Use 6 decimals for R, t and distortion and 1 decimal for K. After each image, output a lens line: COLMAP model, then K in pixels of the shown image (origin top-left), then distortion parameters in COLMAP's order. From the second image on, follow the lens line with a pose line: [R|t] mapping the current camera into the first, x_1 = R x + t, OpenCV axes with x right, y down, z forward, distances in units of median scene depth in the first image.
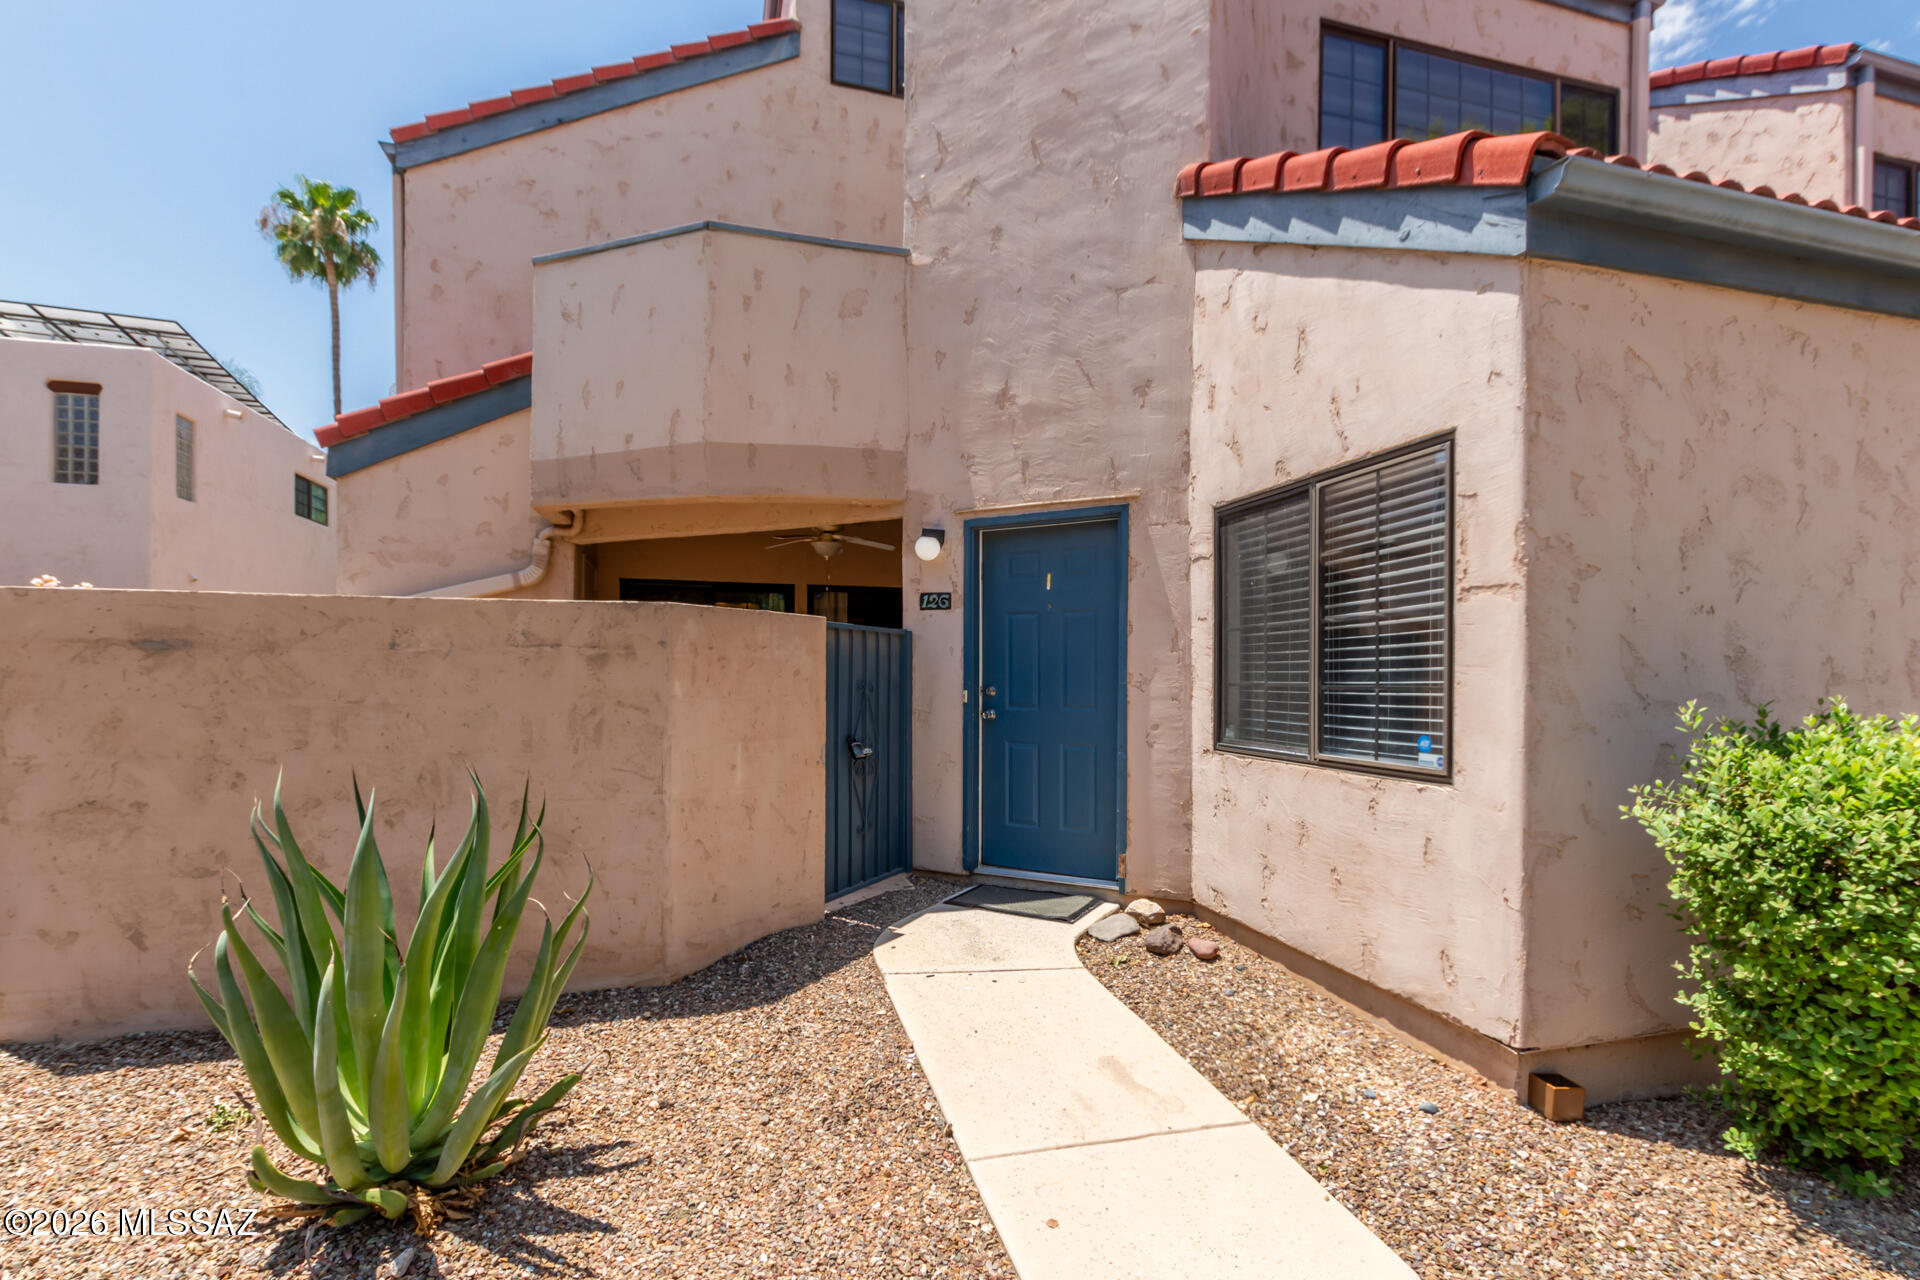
lens RADIAL K [[891.9, 0, 953.7], [0, 891.9, 656.4], [0, 0, 1]] dist [-0.001958, 0.000466]
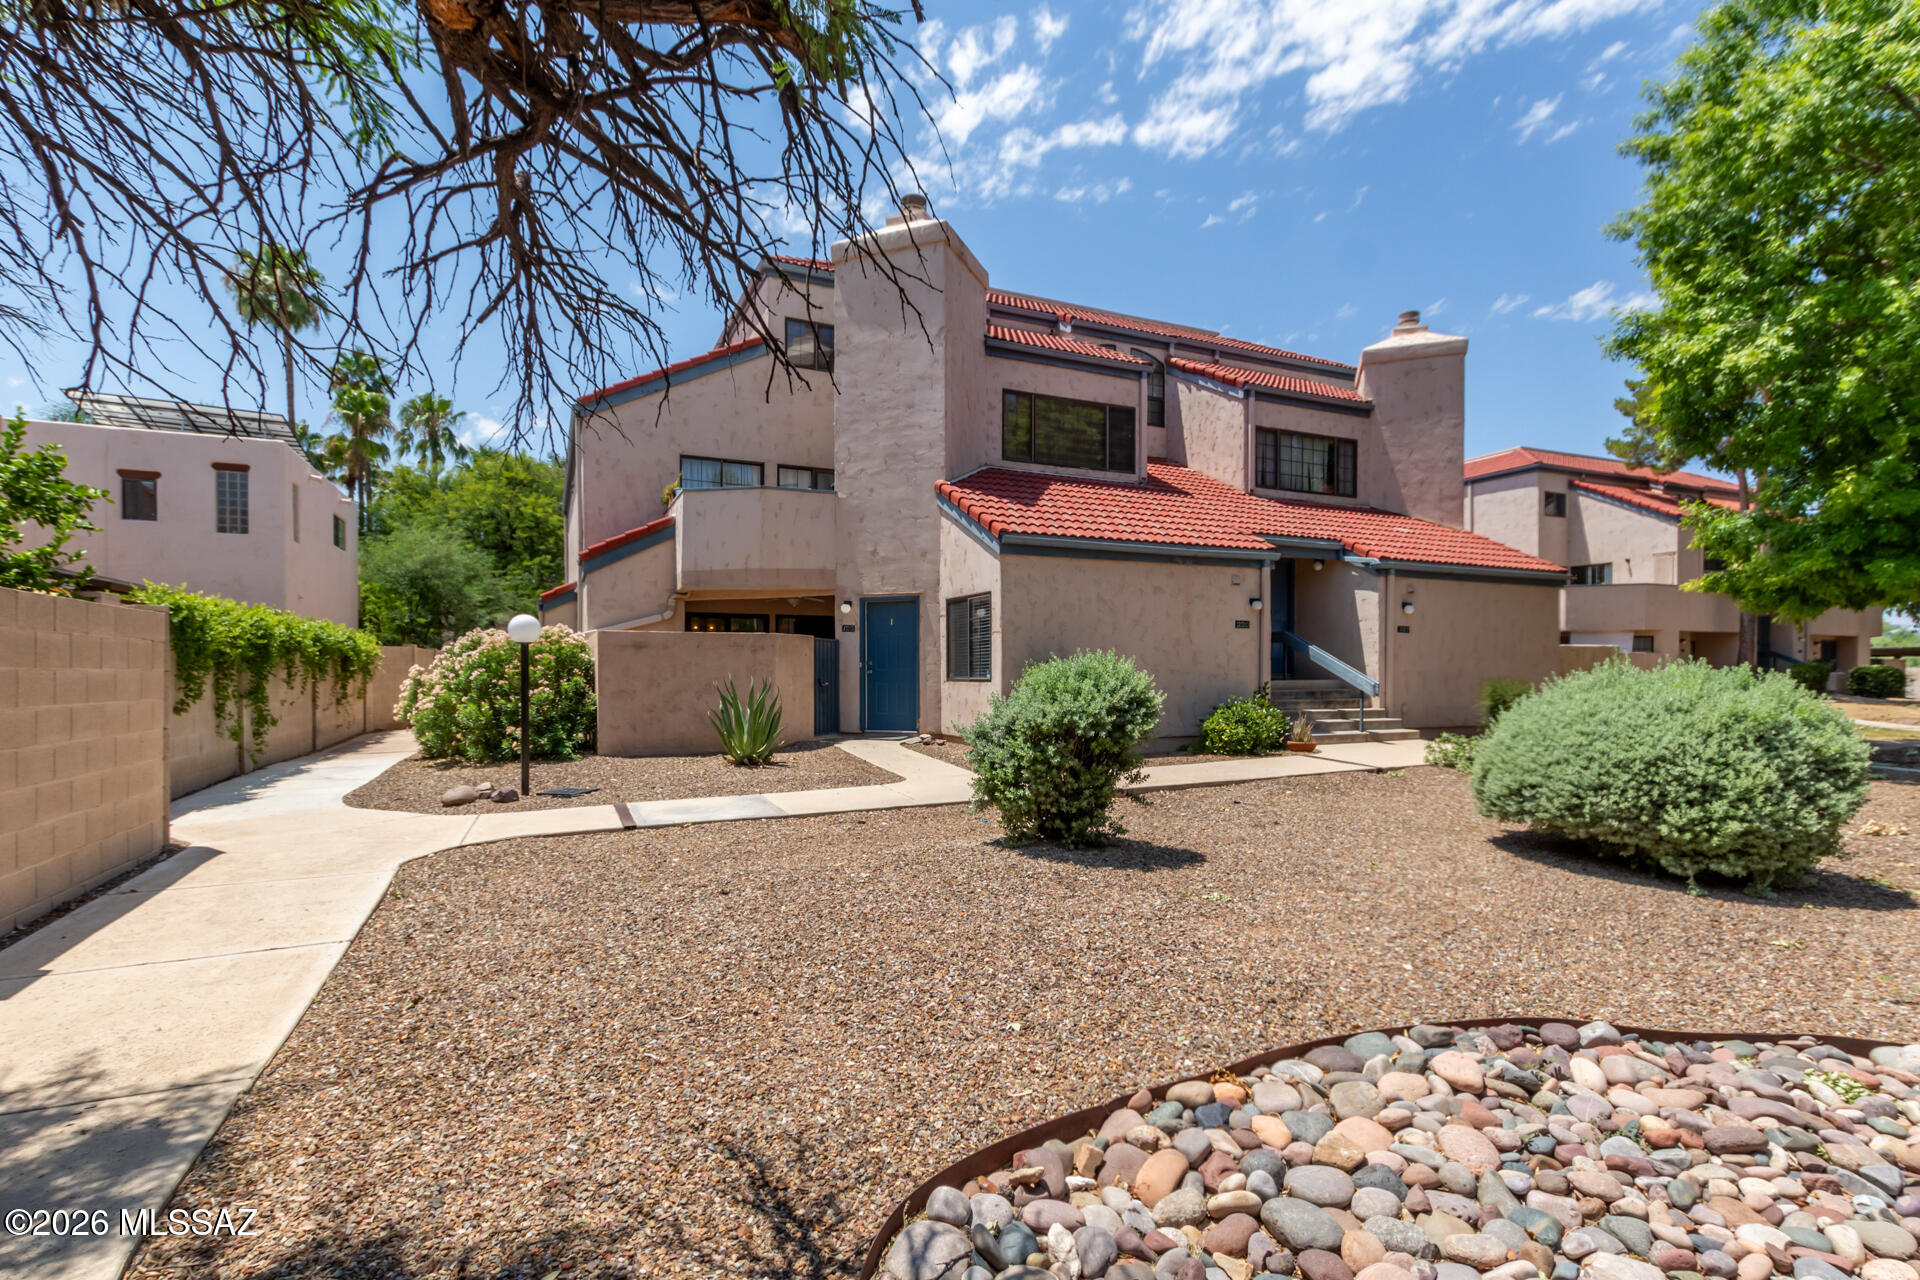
lens RADIAL K [[891.9, 0, 961.0], [0, 891.9, 678.9], [0, 0, 1]] dist [-0.001958, 0.000466]
pose [[0.987432, -0.009168, 0.157781, -0.109461], [0.003936, 0.999433, 0.033443, -0.000982], [-0.157999, -0.032402, 0.986908, -1.633430]]
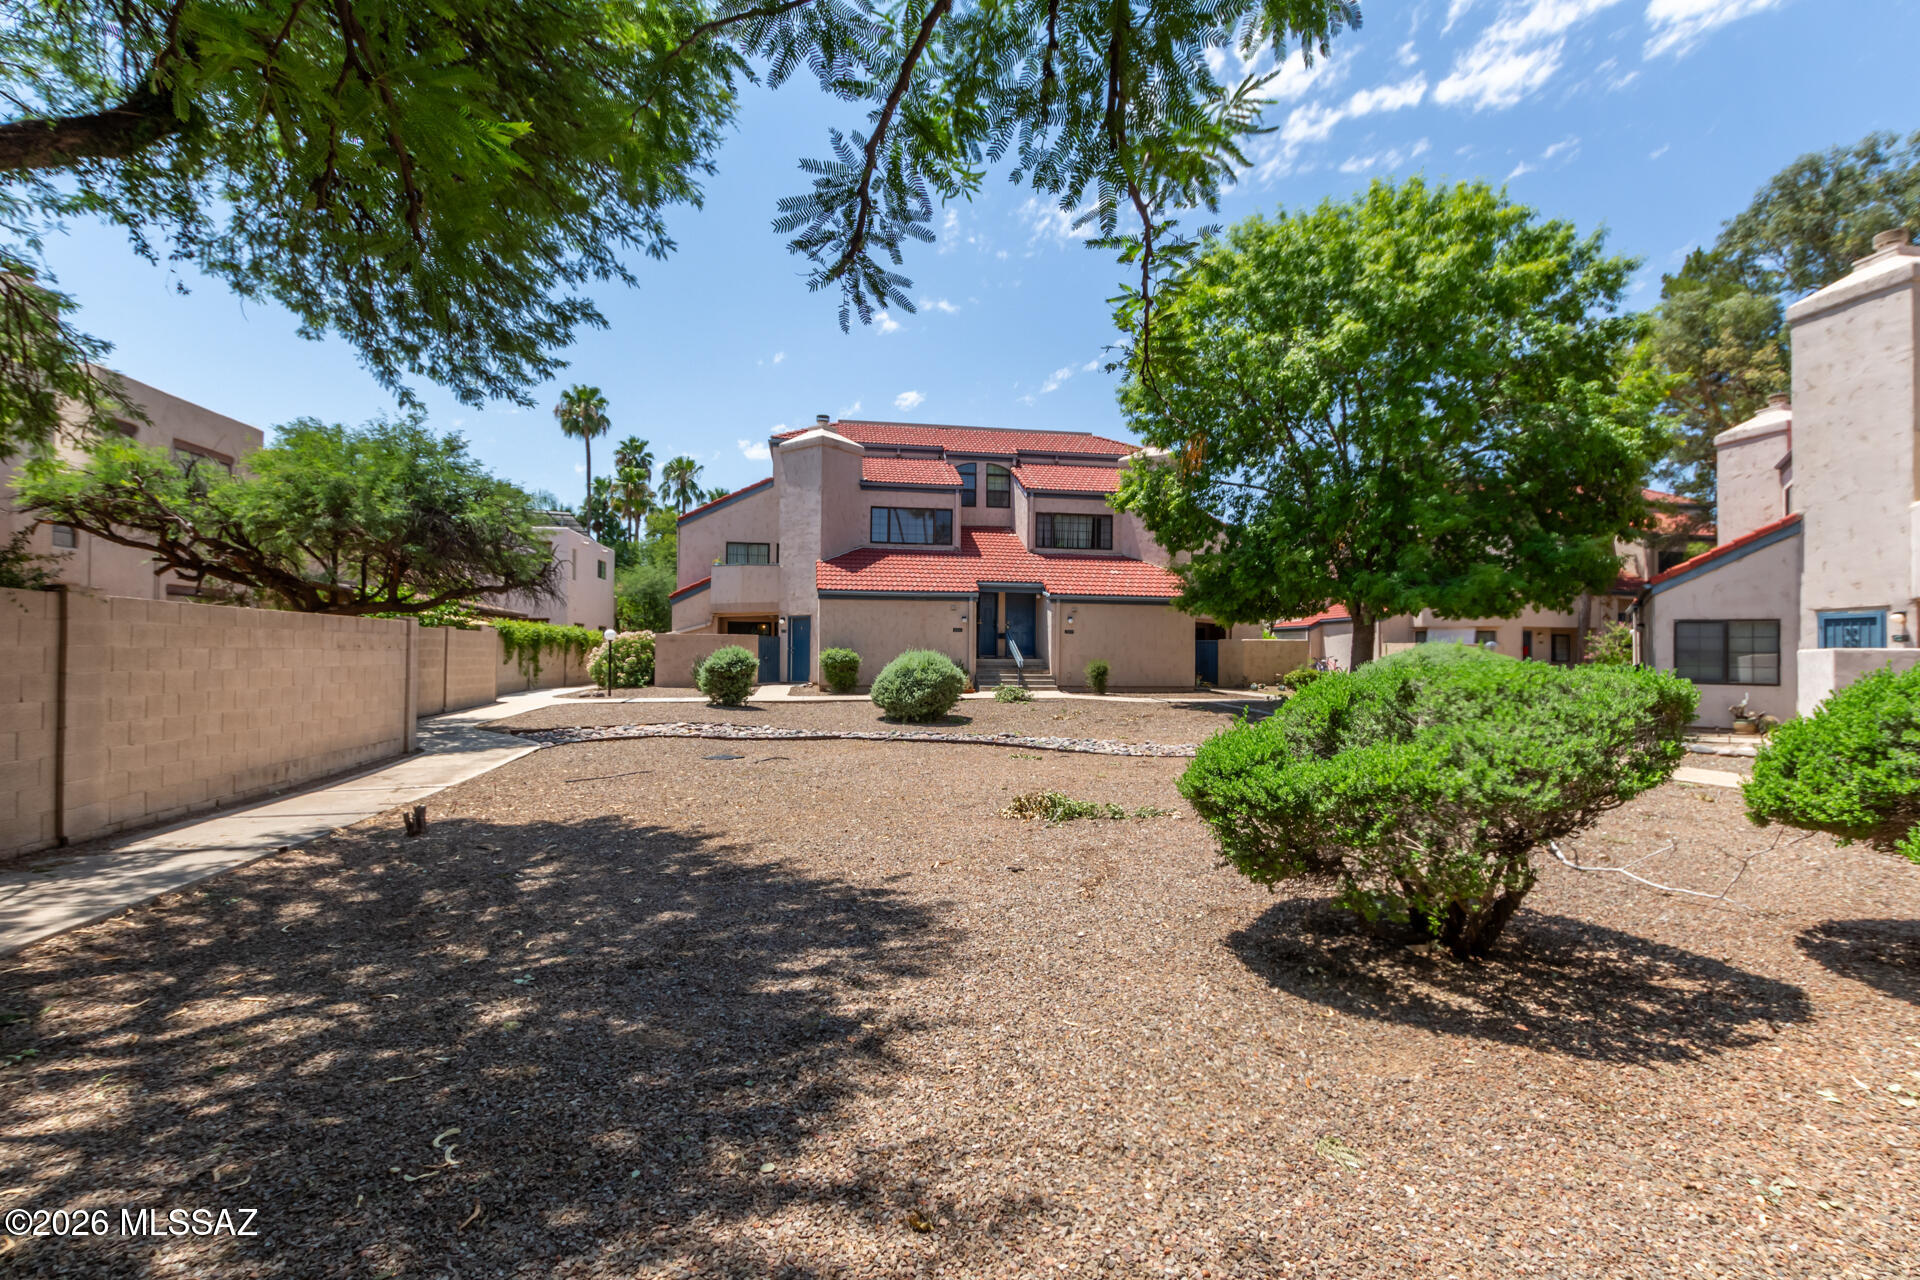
lens RADIAL K [[891.9, 0, 966.8], [0, 891.9, 637.0], [0, 0, 1]] dist [-0.001958, 0.000466]
pose [[0.993112, -0.000075, -0.117166, 1.702661], [0.000214, 0.999999, 0.001168, -0.034851], [0.117166, -0.001185, 0.993112, -4.184014]]
